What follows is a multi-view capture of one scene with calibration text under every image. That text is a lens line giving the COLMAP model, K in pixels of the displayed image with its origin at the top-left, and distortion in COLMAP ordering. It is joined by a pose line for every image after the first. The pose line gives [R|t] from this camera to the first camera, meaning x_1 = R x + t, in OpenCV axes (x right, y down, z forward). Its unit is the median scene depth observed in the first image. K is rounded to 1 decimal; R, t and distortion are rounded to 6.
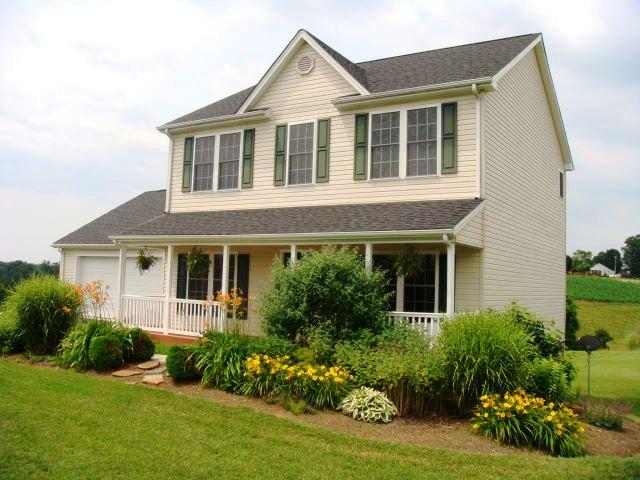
lens RADIAL K [[611.6, 0, 320.0], [0, 611.6, 240.0], [0, 0, 1]] dist [-0.185834, 0.129801]
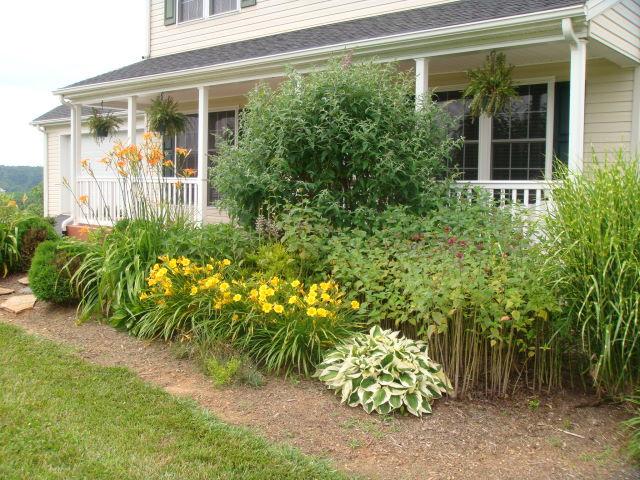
lens RADIAL K [[665.6, 0, 320.0], [0, 665.6, 240.0], [0, 0, 1]] dist [-0.152683, 0.208390]
pose [[0.988171, -0.003464, -0.153316, 0.090938], [0.026719, 0.988343, 0.149878, 0.086986], [0.151010, -0.152202, 0.976745, 0.441032]]
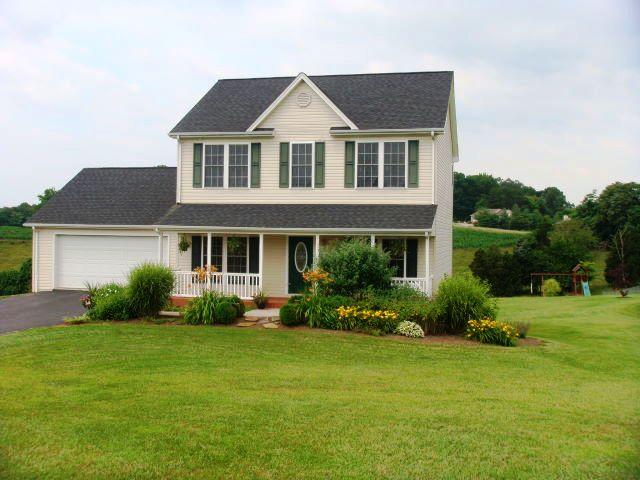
lens RADIAL K [[738.6, 0, 320.0], [0, 738.6, 240.0], [0, 0, 1]] dist [-0.007209, 0.021048]
pose [[0.947513, -0.023666, 0.318840, -0.761789], [-0.005159, 0.995995, 0.089260, -0.175318], [-0.319675, -0.086220, 0.943596, -0.889481]]
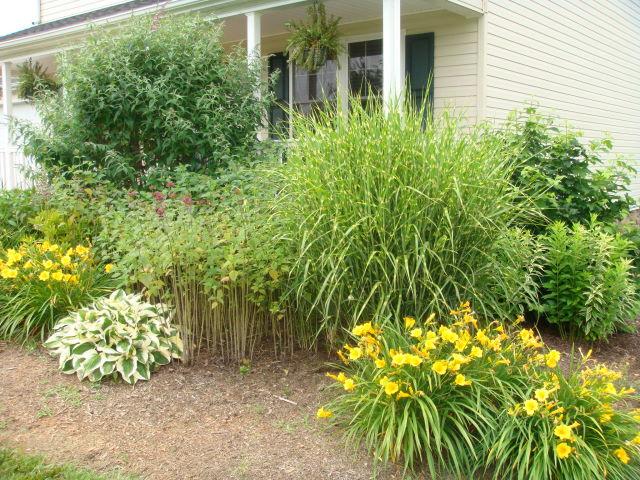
lens RADIAL K [[665.6, 0, 320.0], [0, 665.6, 240.0], [0, 0, 1]] dist [-0.152683, 0.208390]
pose [[0.992397, -0.019446, -0.121531, 0.233284], [0.043071, 0.979873, 0.194922, 0.103025], [0.115294, -0.198675, 0.973260, 0.481749]]
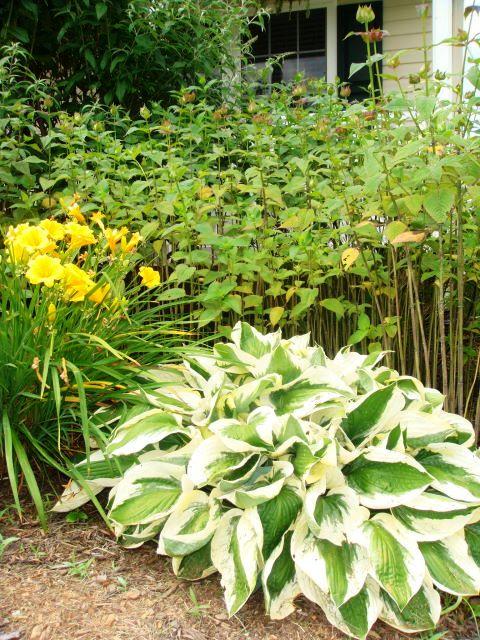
lens RADIAL K [[611.6, 0, 240.0], [0, 611.6, 320.0], [0, 0, 1]] dist [-0.185834, 0.129801]
pose [[0.957011, -0.042423, 0.286931, 0.024703], [0.001716, 0.990057, 0.140659, 0.186639], [-0.290045, -0.134120, 0.947568, 0.729433]]
